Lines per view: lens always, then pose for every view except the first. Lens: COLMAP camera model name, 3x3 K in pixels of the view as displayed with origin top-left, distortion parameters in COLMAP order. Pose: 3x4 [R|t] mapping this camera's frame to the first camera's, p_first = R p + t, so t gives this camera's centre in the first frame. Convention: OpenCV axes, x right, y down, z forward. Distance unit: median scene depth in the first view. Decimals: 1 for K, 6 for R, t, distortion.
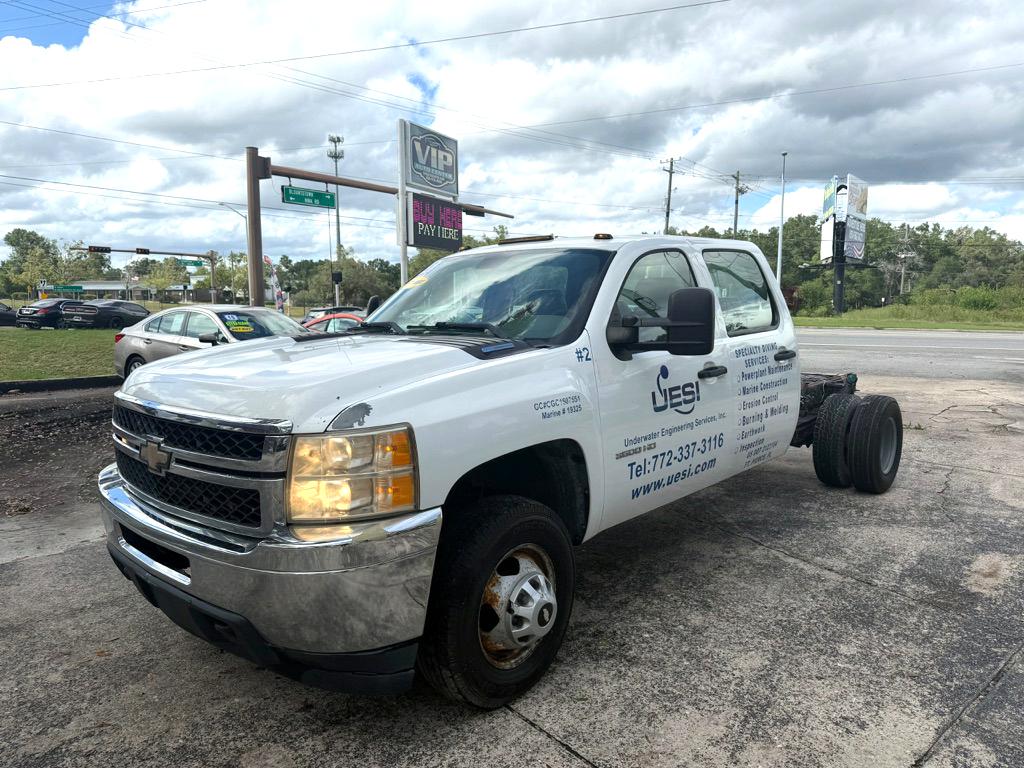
lens RADIAL K [[739.2, 0, 507.3], [0, 739.2, 387.8], [0, 0, 1]] dist [0.082507, -0.109531]
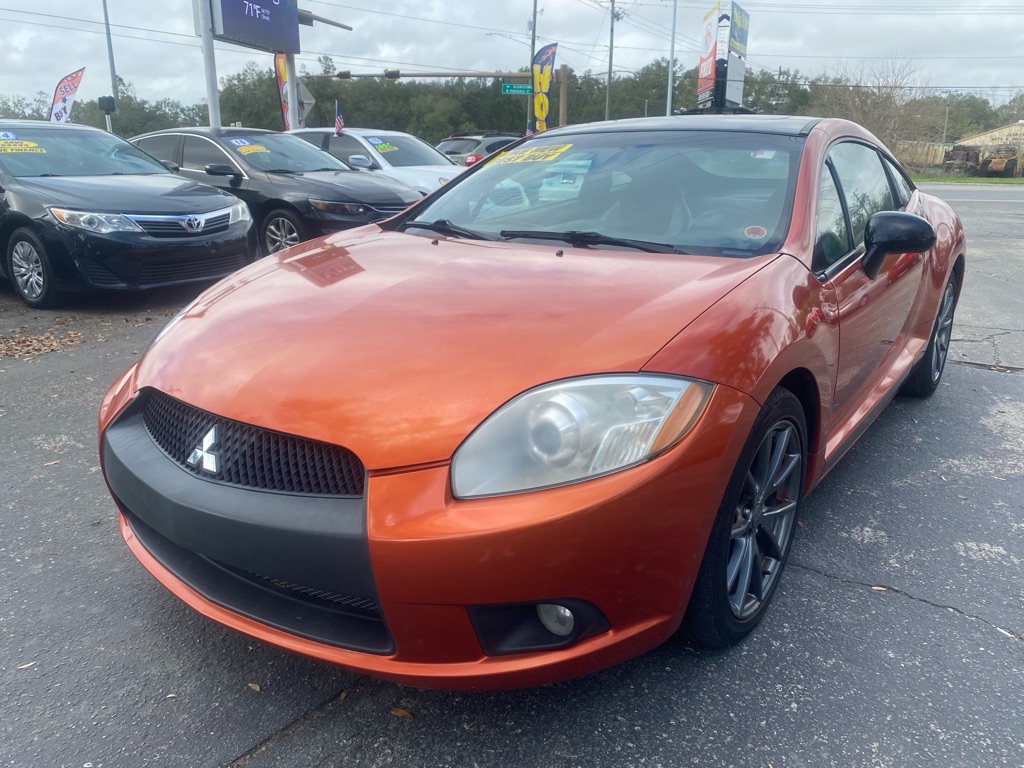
lens RADIAL K [[776.9, 0, 504.8], [0, 776.9, 390.6], [0, 0, 1]] dist [0.000881, -0.001527]
pose [[0.976681, -0.058752, 0.206501, -0.036401], [0.021911, 0.984083, 0.176351, -0.005682], [-0.213575, -0.167714, 0.962423, 0.200404]]
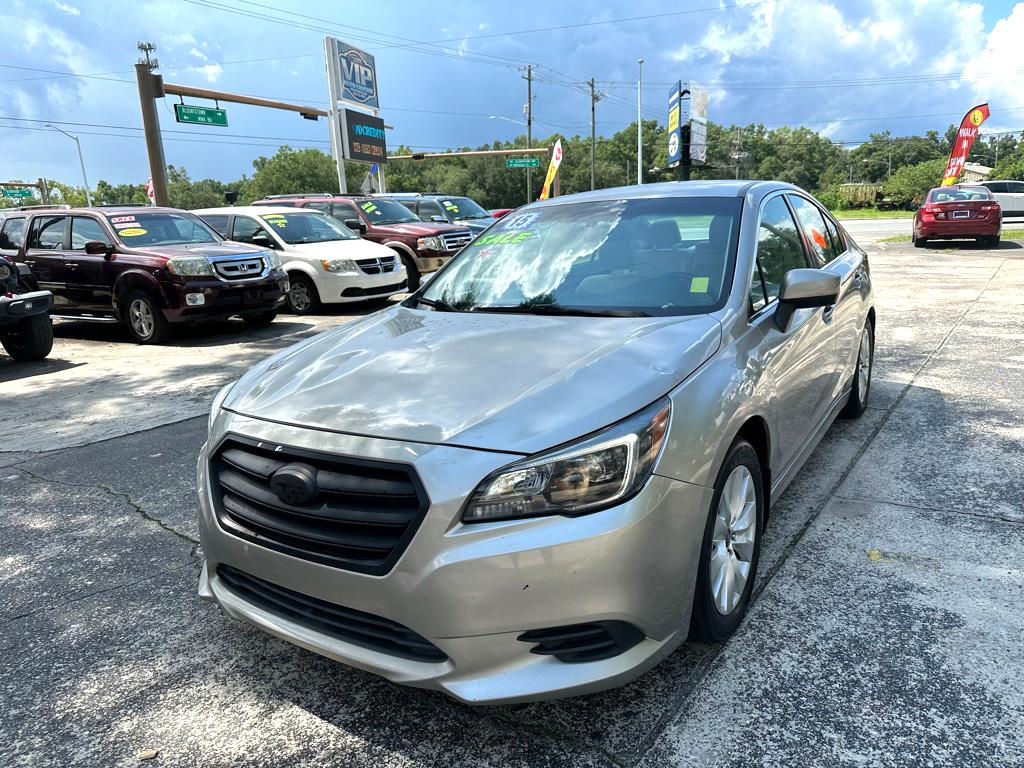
lens RADIAL K [[776.9, 0, 504.8], [0, 776.9, 390.6], [0, 0, 1]] dist [0.000881, -0.001527]
pose [[0.974926, -0.096924, 0.200310, -0.126816], [0.075963, 0.991045, 0.109820, 0.021656], [-0.209161, -0.091850, 0.973558, -0.114804]]
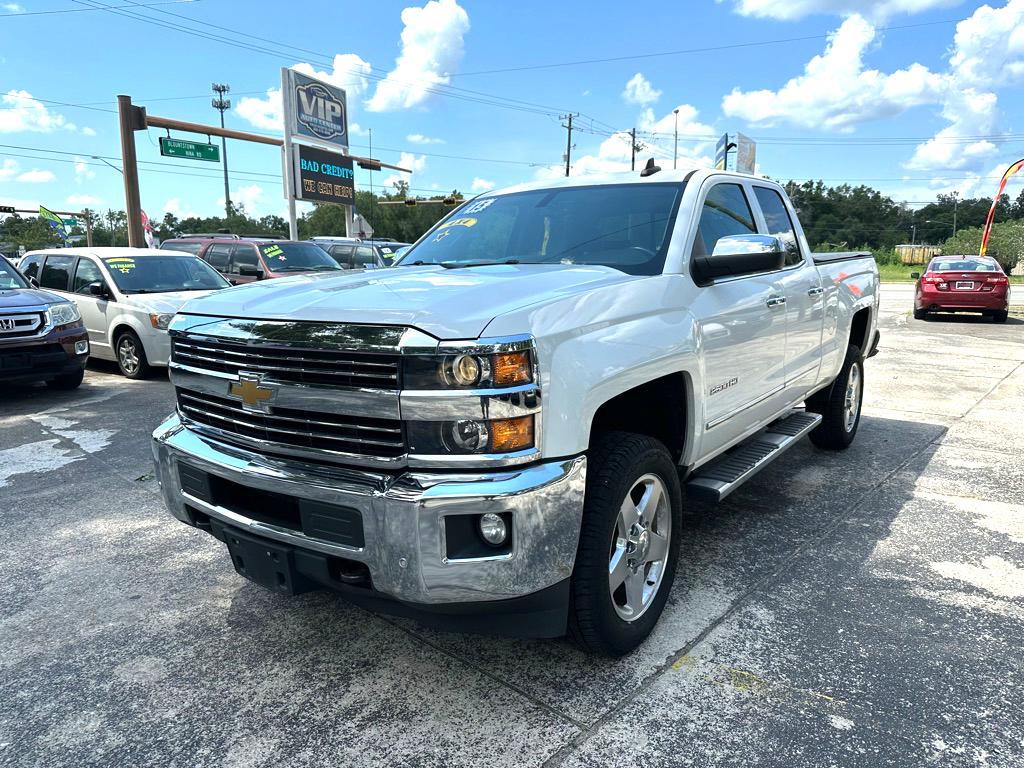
lens RADIAL K [[754.3, 0, 515.3], [0, 754.3, 385.3], [0, 0, 1]] dist [0.001603, -0.005878]
pose [[0.991151, -0.031666, 0.128906, 0.011058], [0.025373, 0.998418, 0.050171, 0.005729], [-0.130291, -0.046457, 0.990387, -0.015984]]
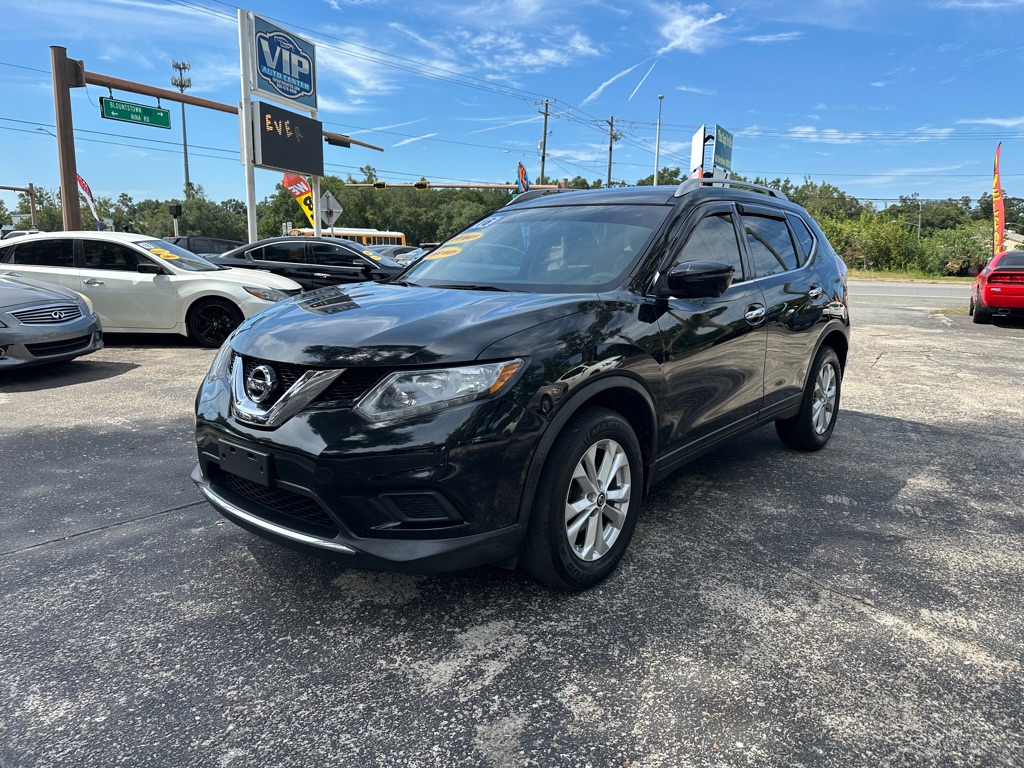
lens RADIAL K [[728.7, 0, 512.3], [0, 728.7, 381.5], [0, 0, 1]] dist [0.042210, -0.063419]
pose [[0.983609, -0.019499, 0.179257, -0.002874], [0.008888, 0.998170, 0.059811, 0.000922], [-0.180096, -0.057238, 0.981982, 0.101907]]
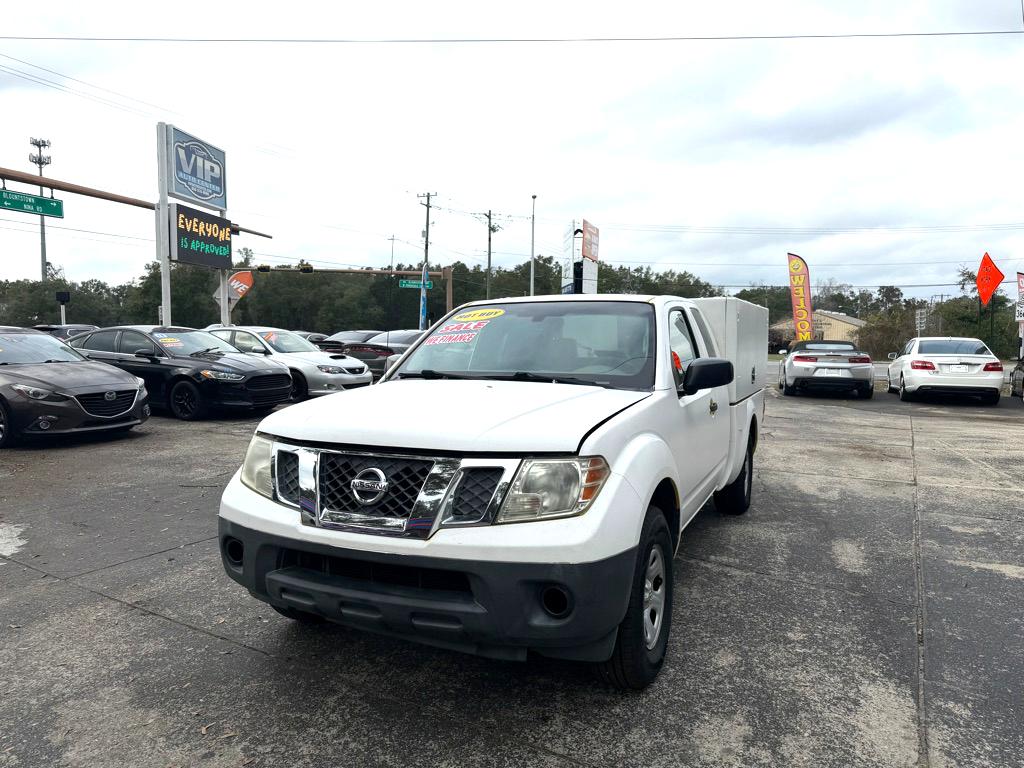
lens RADIAL K [[738.5, 0, 514.3], [0, 738.5, 384.5], [0, 0, 1]] dist [0.075074, -0.094044]
pose [[0.939754, -0.015119, 0.341518, -0.043091], [0.030810, 0.998702, -0.040568, 0.003675], [-0.340461, 0.048647, 0.938999, 0.018768]]
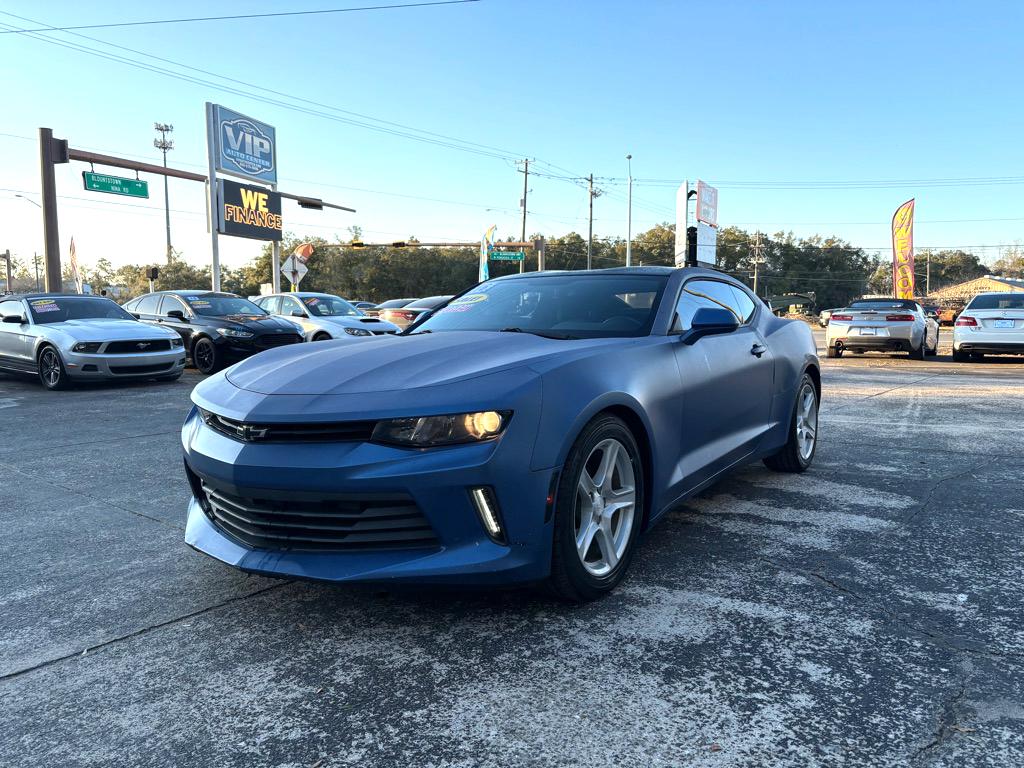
lens RADIAL K [[813.3, 0, 523.8], [0, 813.3, 381.5], [0, 0, 1]] dist [0.036104, -0.011712]
pose [[0.984437, -0.019641, 0.174638, 0.048468], [0.025555, 0.999171, -0.031683, 0.031383], [-0.173871, 0.035653, 0.984123, -0.070748]]
